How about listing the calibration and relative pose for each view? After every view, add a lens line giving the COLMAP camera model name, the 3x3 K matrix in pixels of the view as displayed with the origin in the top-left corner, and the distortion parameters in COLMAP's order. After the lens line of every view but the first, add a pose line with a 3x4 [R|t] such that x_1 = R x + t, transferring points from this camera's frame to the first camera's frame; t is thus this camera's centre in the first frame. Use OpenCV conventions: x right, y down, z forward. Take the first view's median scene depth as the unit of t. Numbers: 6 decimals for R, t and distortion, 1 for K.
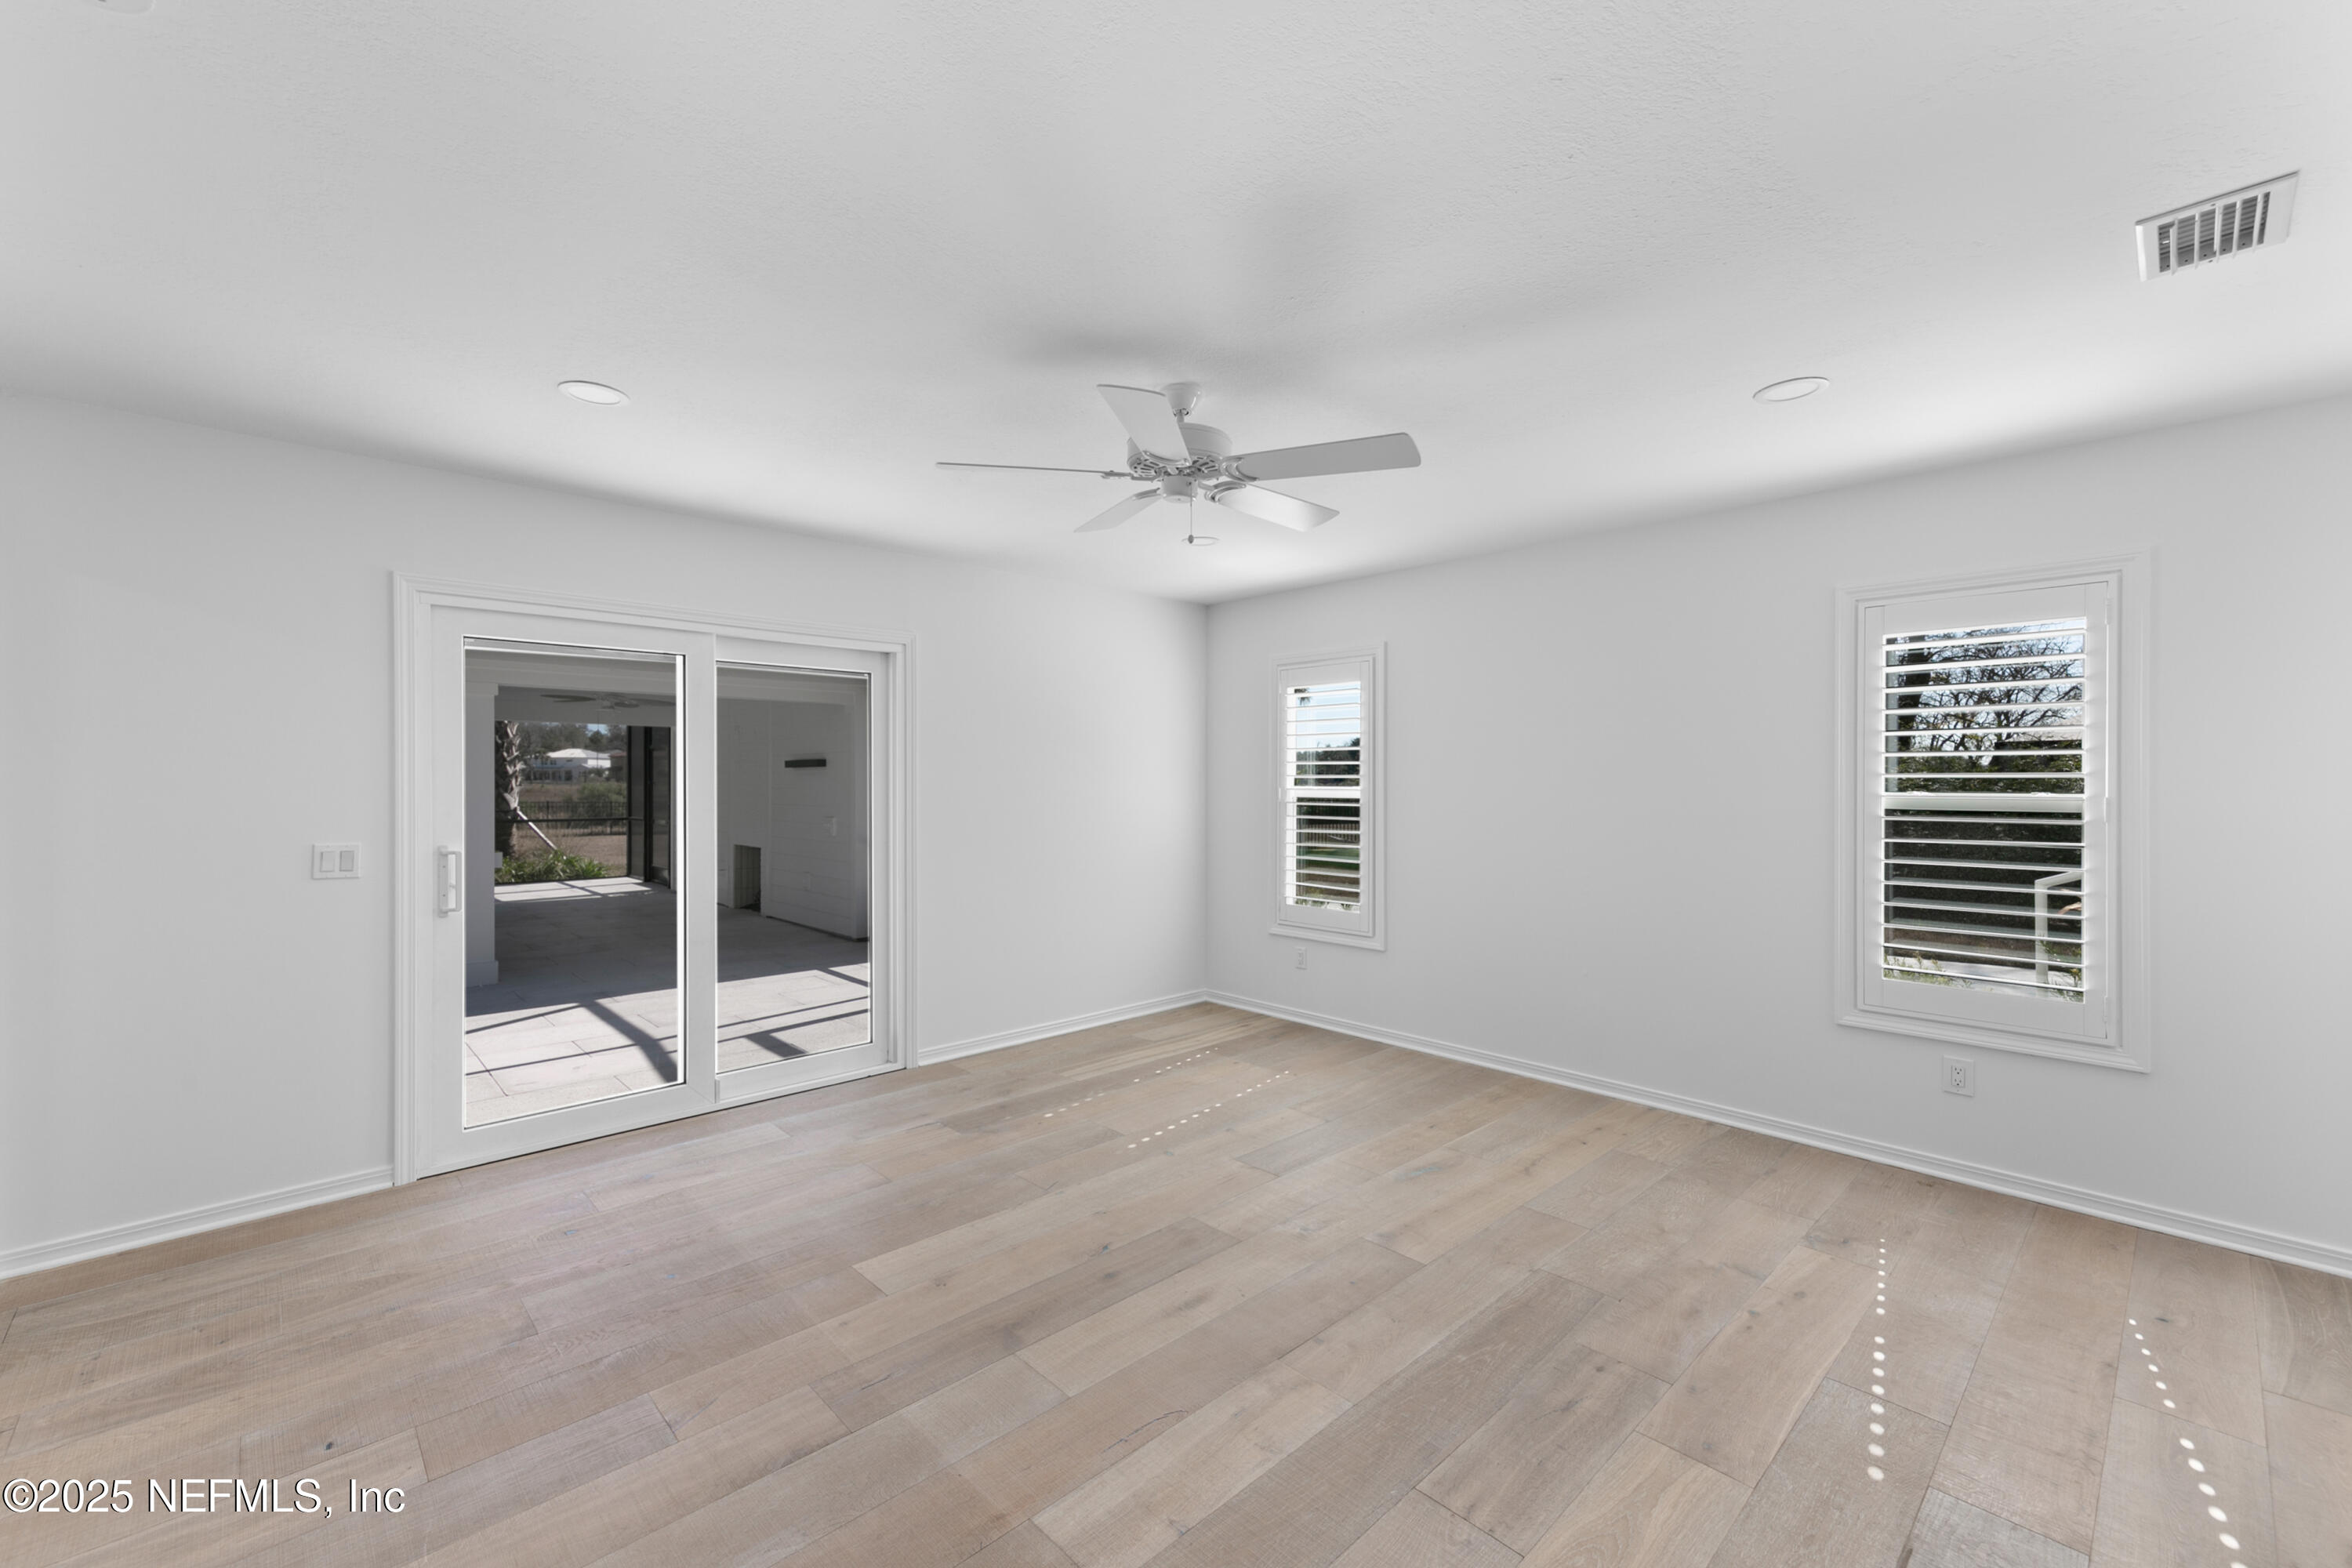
lens RADIAL K [[1018.8, 0, 1173.0], [0, 1018.8, 772.4], [0, 0, 1]] dist [0.015099, 0.000146]
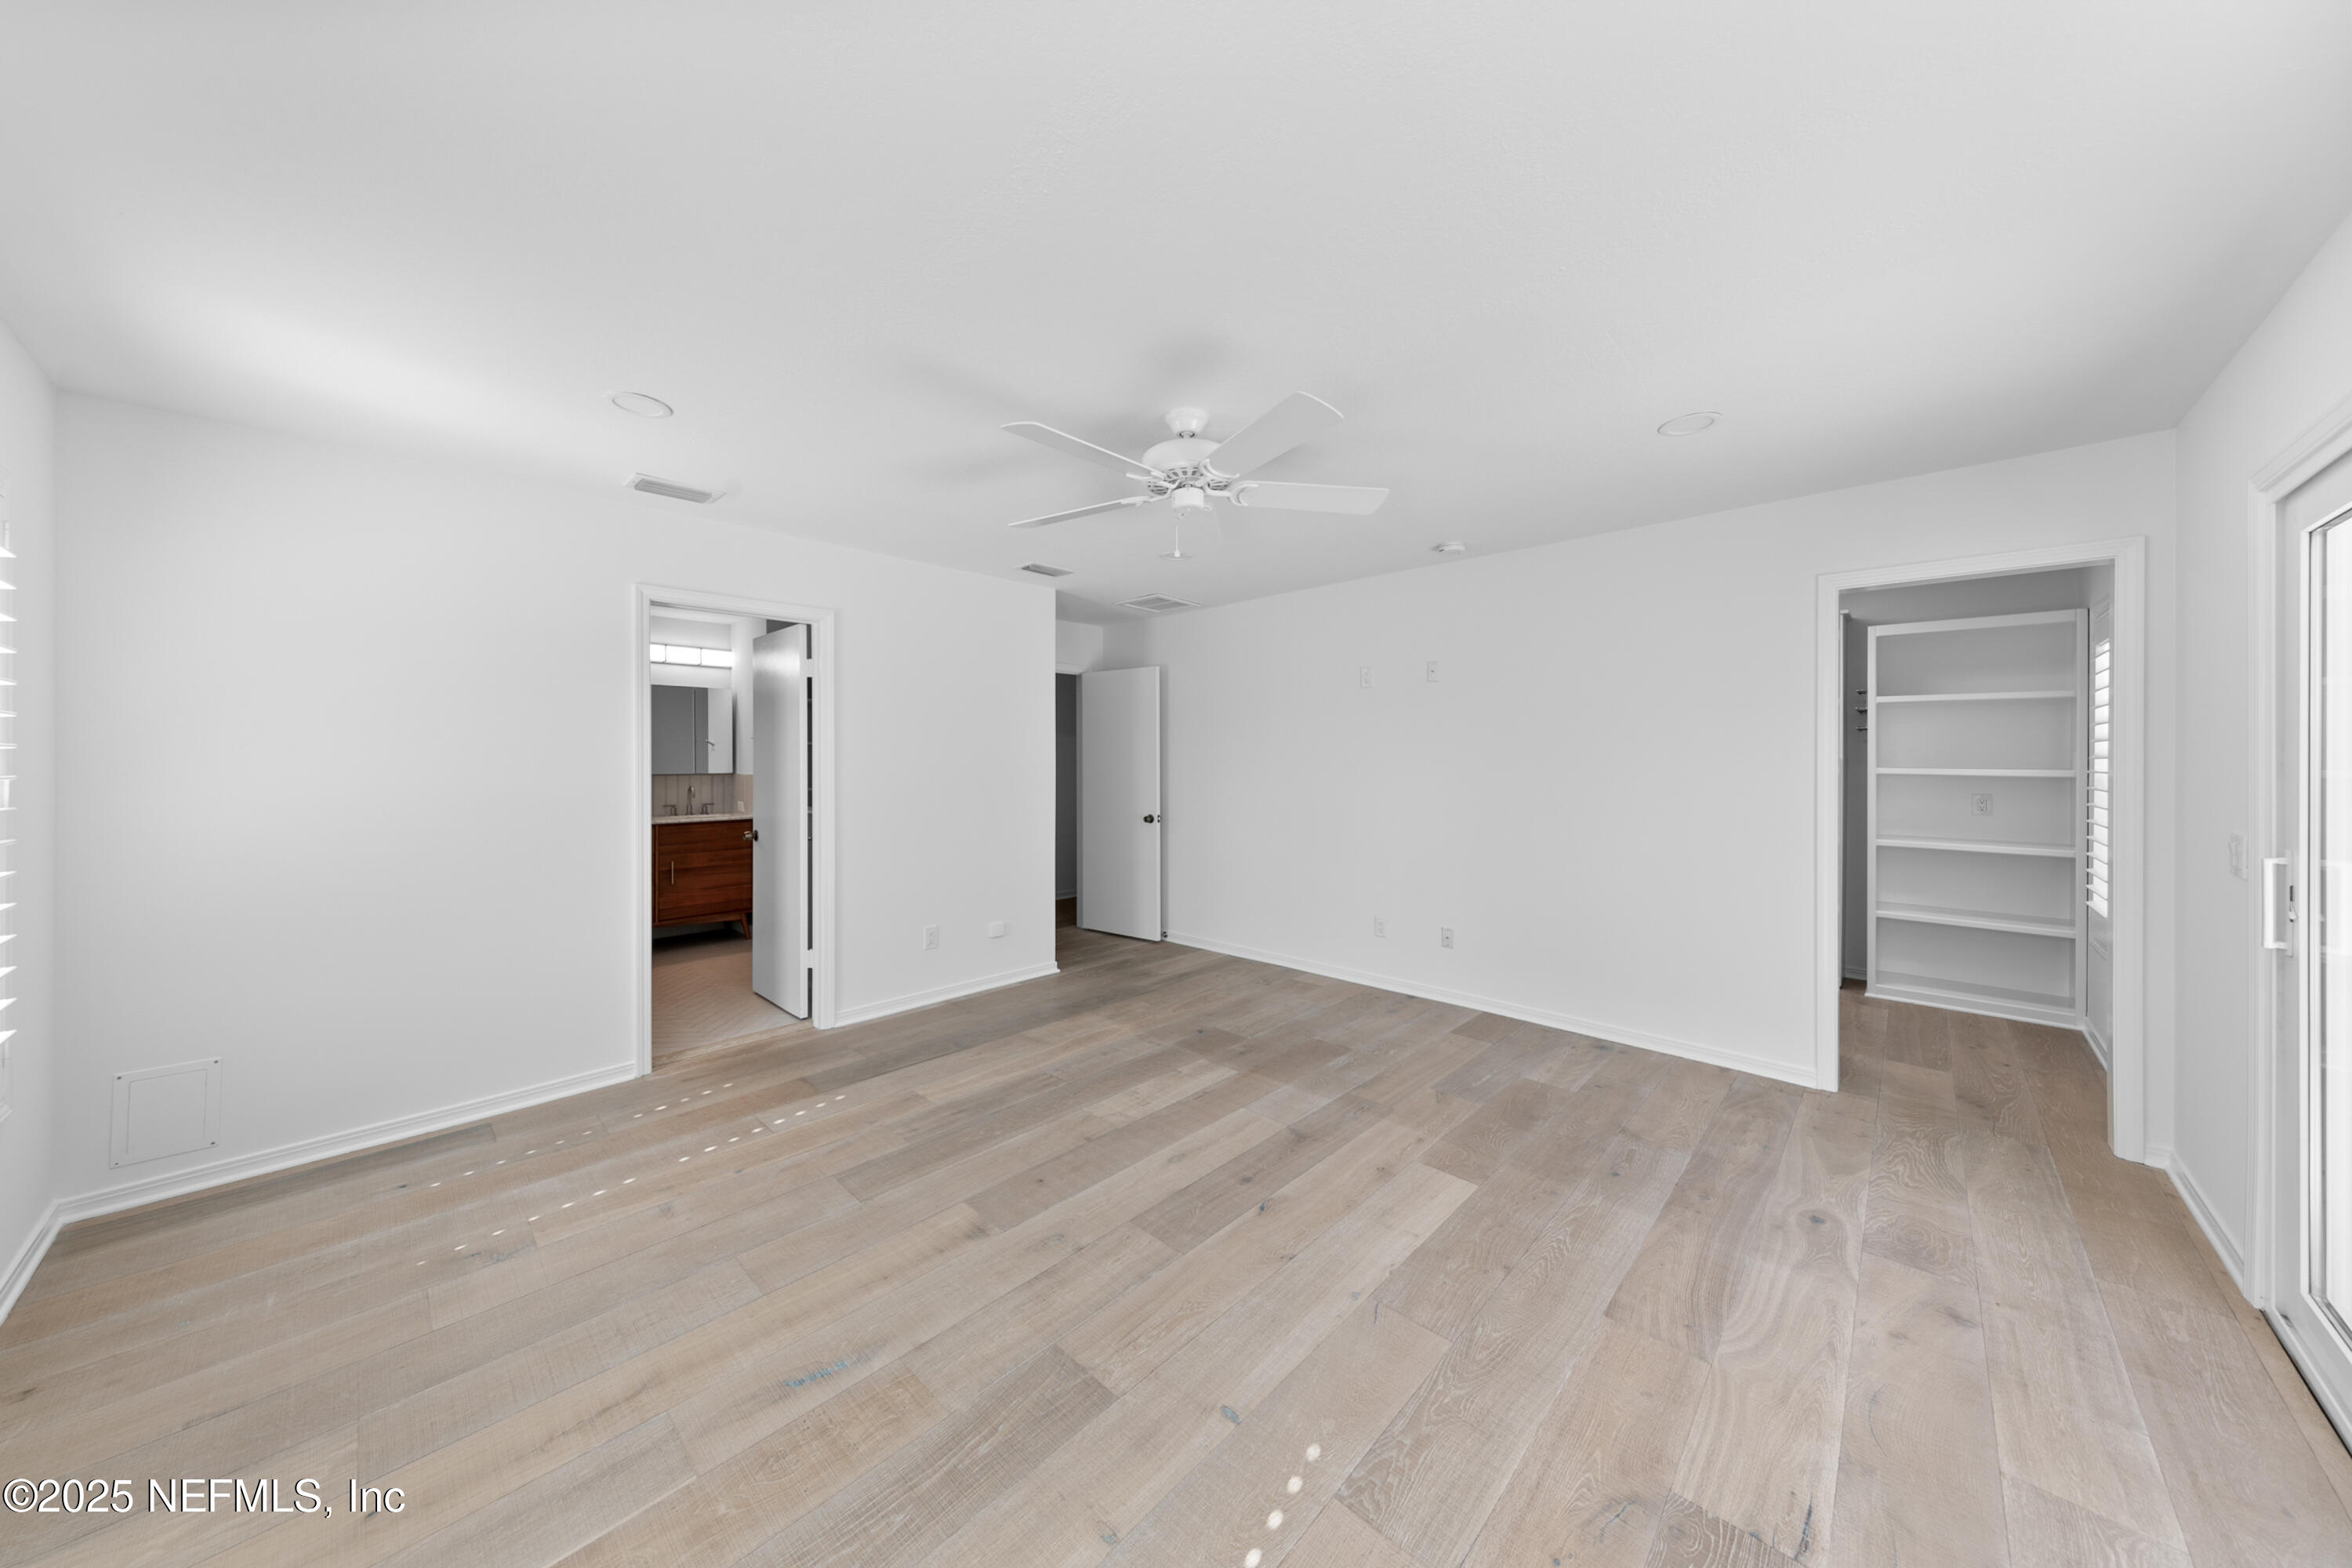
lens RADIAL K [[823.5, 0, 1170.1], [0, 823.5, 764.7], [0, 0, 1]] dist [0.009558, 0.000028]
pose [[-0.999227, 0.000355, -0.039306, 0.062655], [0.000325, 1.000000, 0.000778, 0.018125], [0.039307, 0.000765, -0.999227, 1.940481]]
